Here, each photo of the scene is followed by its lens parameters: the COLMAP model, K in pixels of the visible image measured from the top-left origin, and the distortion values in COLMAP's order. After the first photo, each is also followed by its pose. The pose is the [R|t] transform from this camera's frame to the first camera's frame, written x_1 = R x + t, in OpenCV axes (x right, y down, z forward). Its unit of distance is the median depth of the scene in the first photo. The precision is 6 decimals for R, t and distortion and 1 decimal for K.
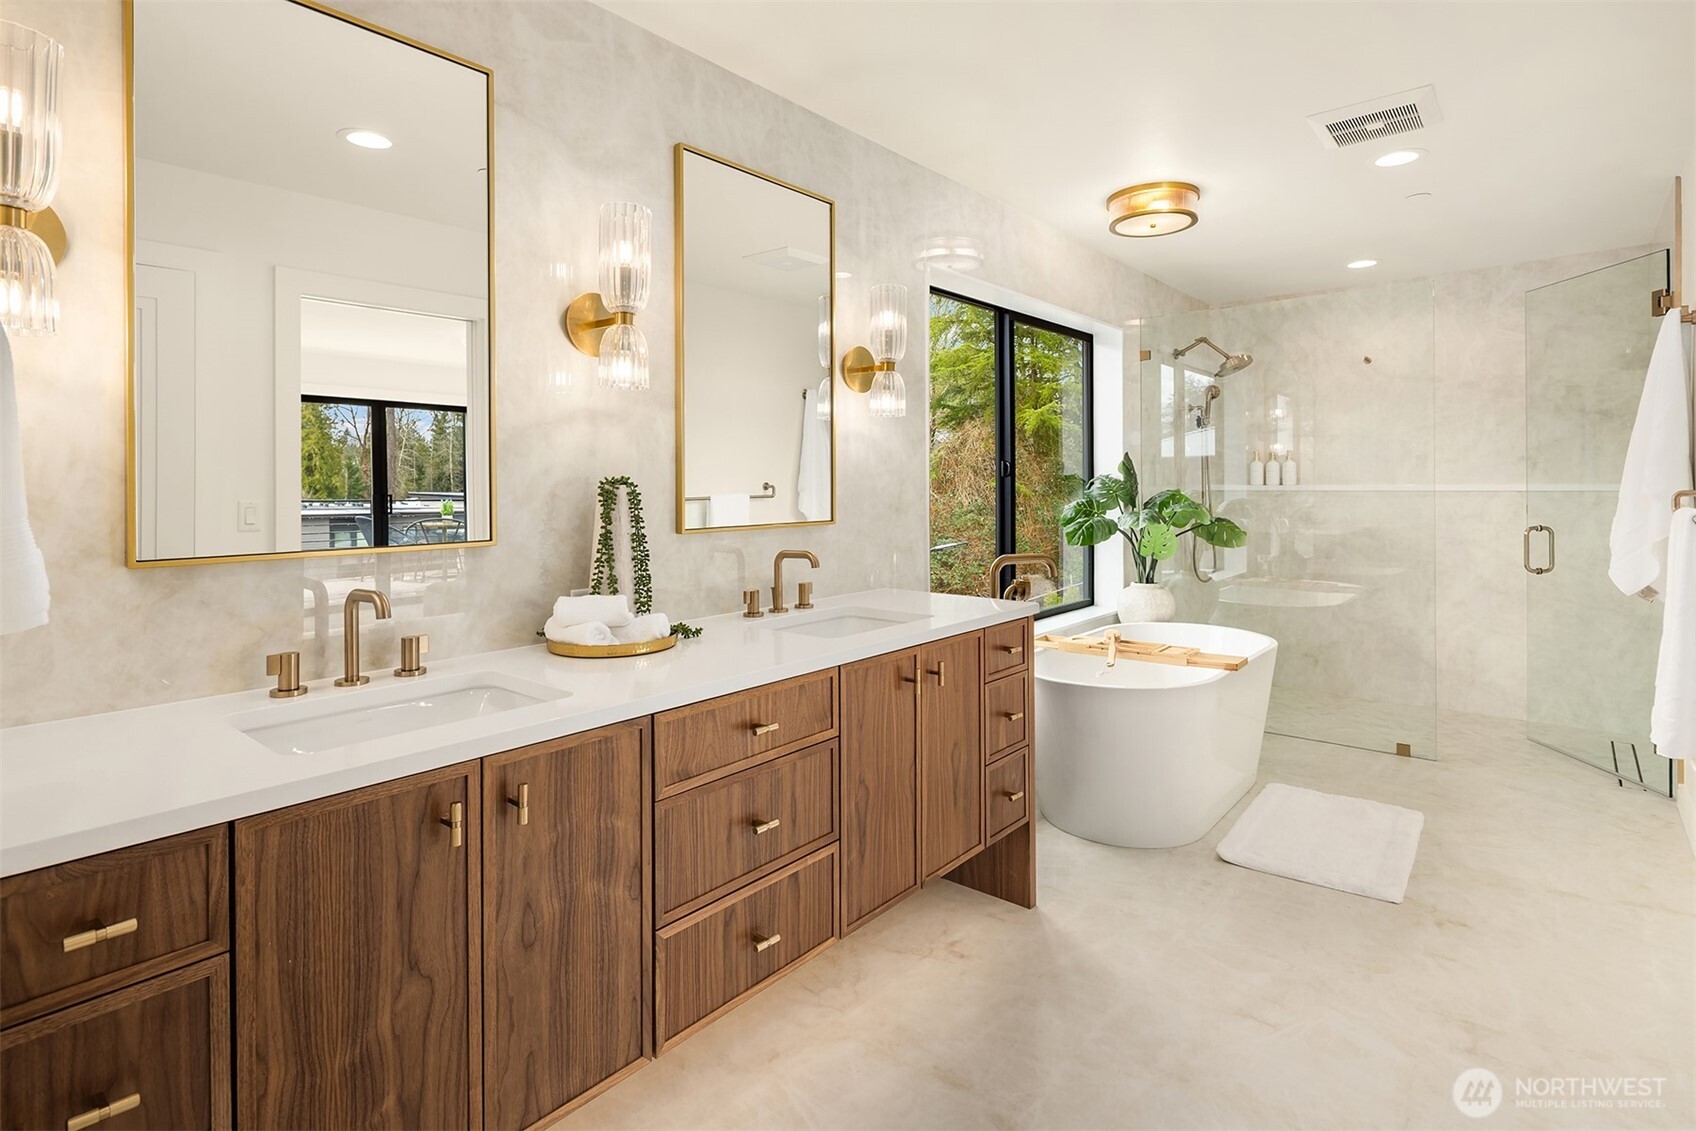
lens RADIAL K [[776.4, 0, 843.5], [0, 776.4, 495.3], [0, 0, 1]] dist [-0.000069, -0.000069]
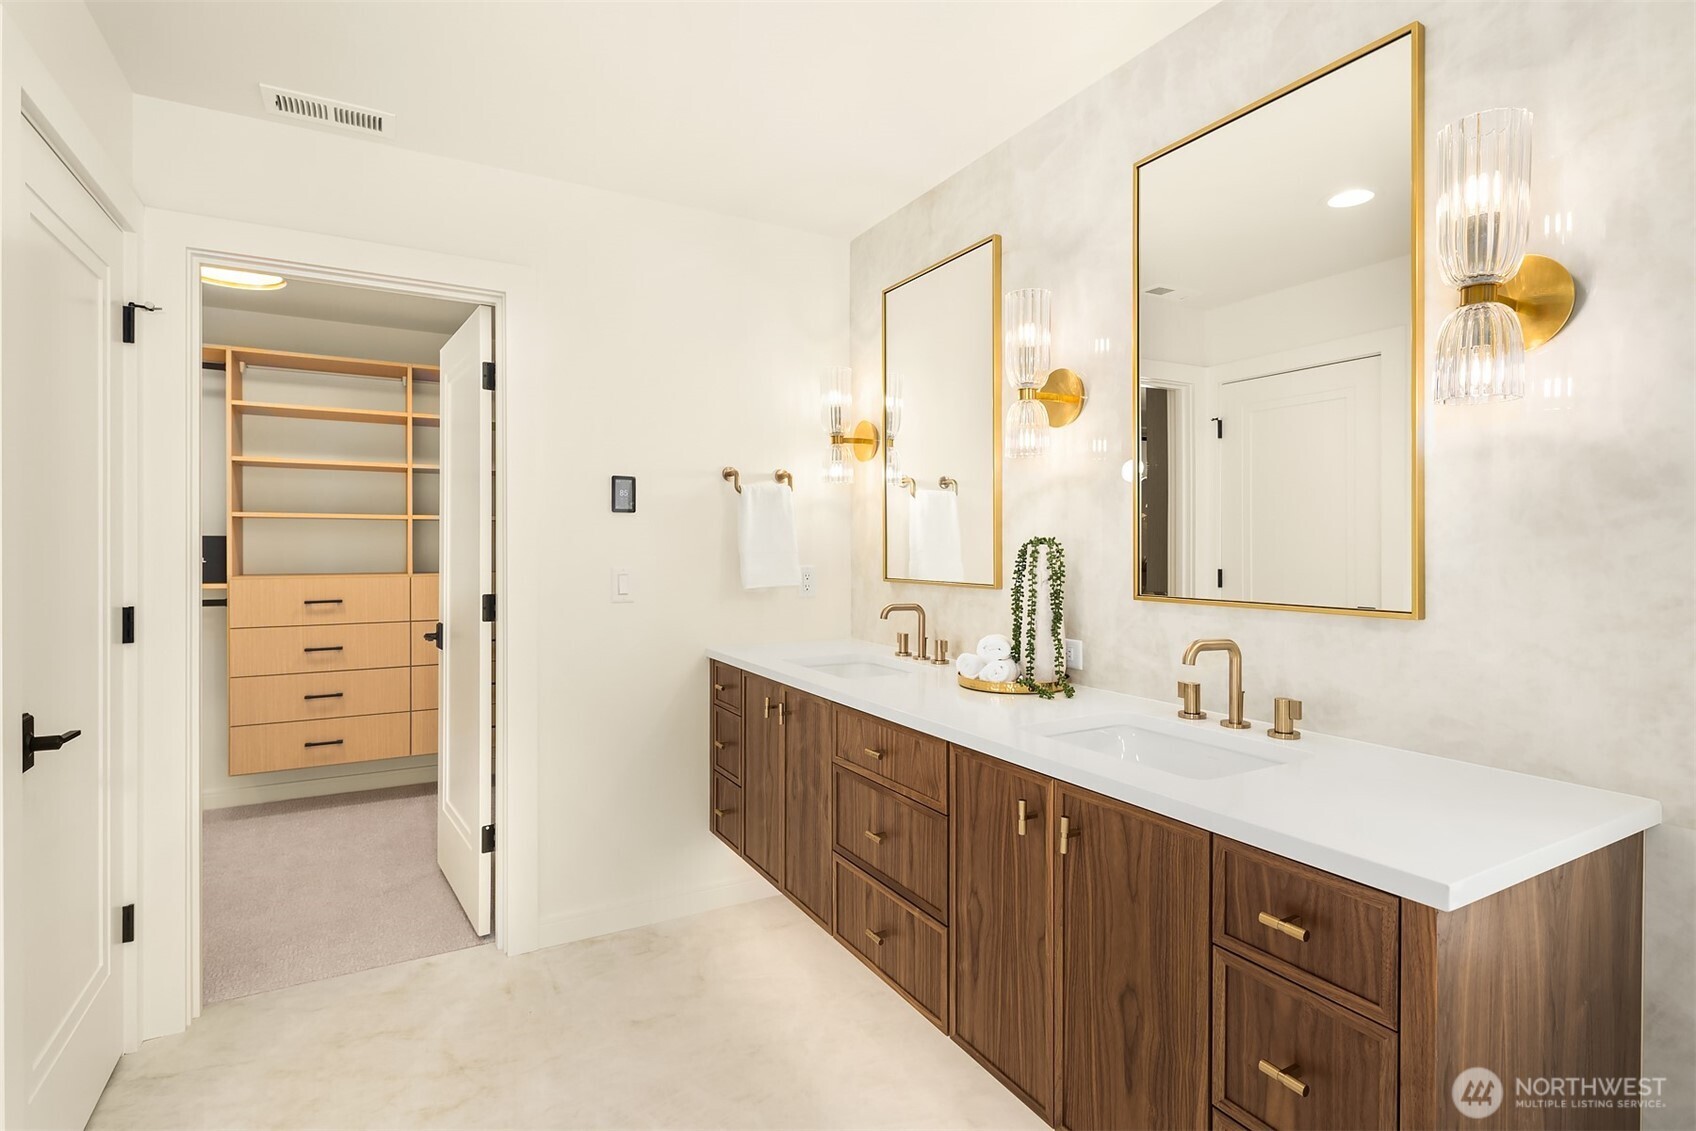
lens RADIAL K [[841.7, 0, 846.7], [0, 841.7, 536.3], [0, 0, 1]] dist [0.000416, -0.000072]
pose [[-0.316439, 0.005532, -0.948597, 0.916874], [-0.003096, 0.999972, 0.006864, -0.031562], [0.948608, 0.005109, -0.316413, 1.111959]]
